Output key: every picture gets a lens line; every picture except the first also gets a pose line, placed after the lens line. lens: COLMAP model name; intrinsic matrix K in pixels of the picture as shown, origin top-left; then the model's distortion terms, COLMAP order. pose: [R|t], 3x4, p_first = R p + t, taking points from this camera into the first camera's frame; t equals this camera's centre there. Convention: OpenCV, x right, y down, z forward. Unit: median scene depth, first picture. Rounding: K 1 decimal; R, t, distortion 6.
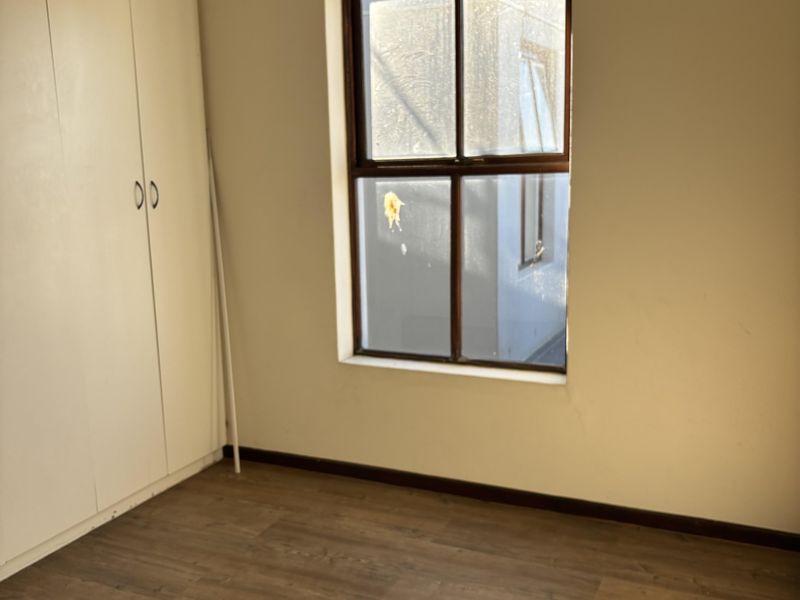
lens RADIAL K [[844.6, 0, 396.8], [0, 844.6, 302.2], [0, 0, 1]] dist [0.026079, 0.000000]
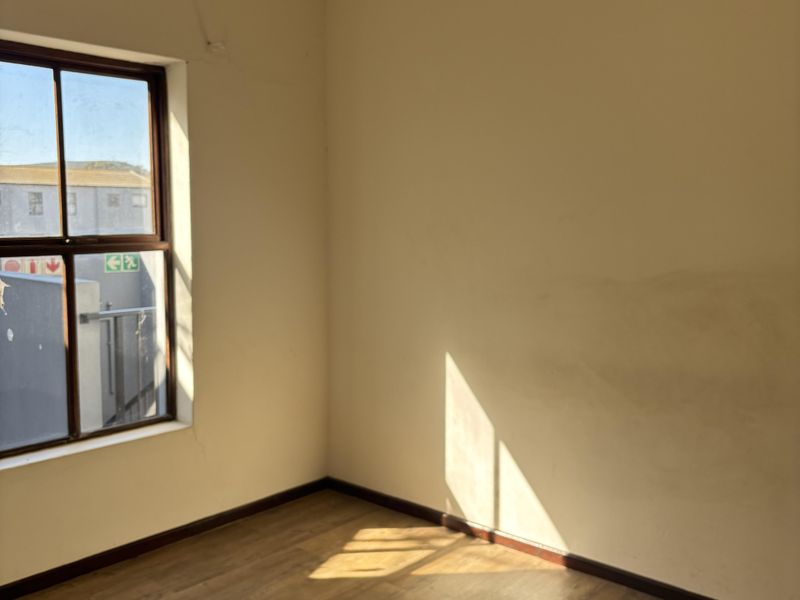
lens RADIAL K [[844.6, 0, 393.2], [0, 844.6, 302.3], [0, 0, 1]] dist [0.026079, 0.000000]
pose [[0.245145, -0.071702, 0.966831, -0.839466], [0.160236, 0.986542, 0.032535, -0.064864], [-0.956153, 0.146946, 0.253335, 0.382062]]
